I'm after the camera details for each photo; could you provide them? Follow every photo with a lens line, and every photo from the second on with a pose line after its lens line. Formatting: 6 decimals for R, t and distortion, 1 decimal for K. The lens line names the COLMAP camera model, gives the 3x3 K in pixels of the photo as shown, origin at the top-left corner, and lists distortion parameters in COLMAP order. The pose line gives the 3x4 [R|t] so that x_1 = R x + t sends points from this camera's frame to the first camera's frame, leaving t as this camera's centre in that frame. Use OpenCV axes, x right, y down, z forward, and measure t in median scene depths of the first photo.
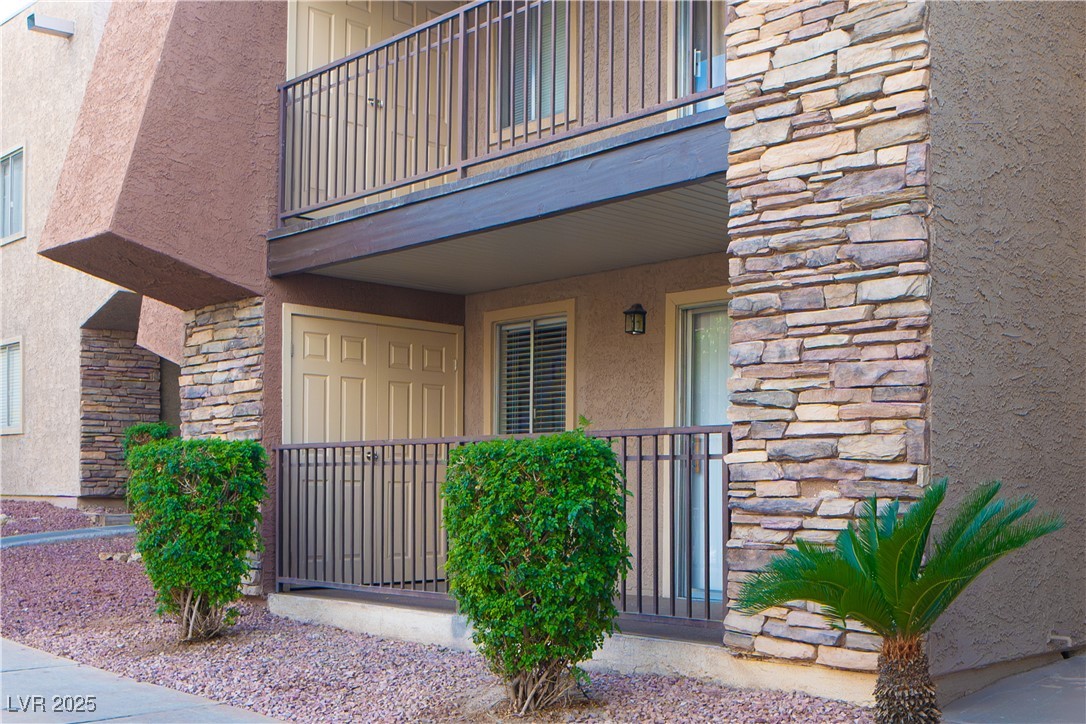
lens RADIAL K [[765.1, 0, 545.1], [0, 765.1, 380.4], [0, 0, 1]] dist [-0.013920, -0.004059]
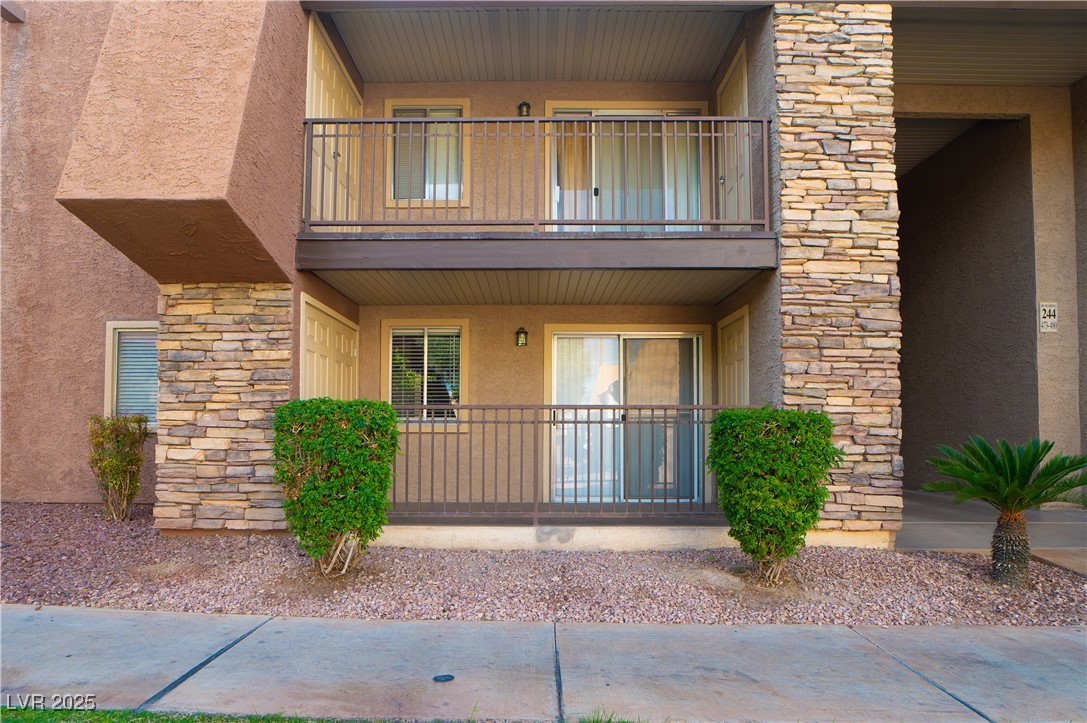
lens RADIAL K [[432.3, 0, 545.6], [0, 432.3, 377.1], [0, 0, 1]] dist [-0.038966, 0.013148]
pose [[0.850743, 0.067108, 0.521281, -0.818338], [-0.069610, 0.997464, -0.014805, 0.046593], [-0.520952, -0.023691, 0.853257, 0.442866]]
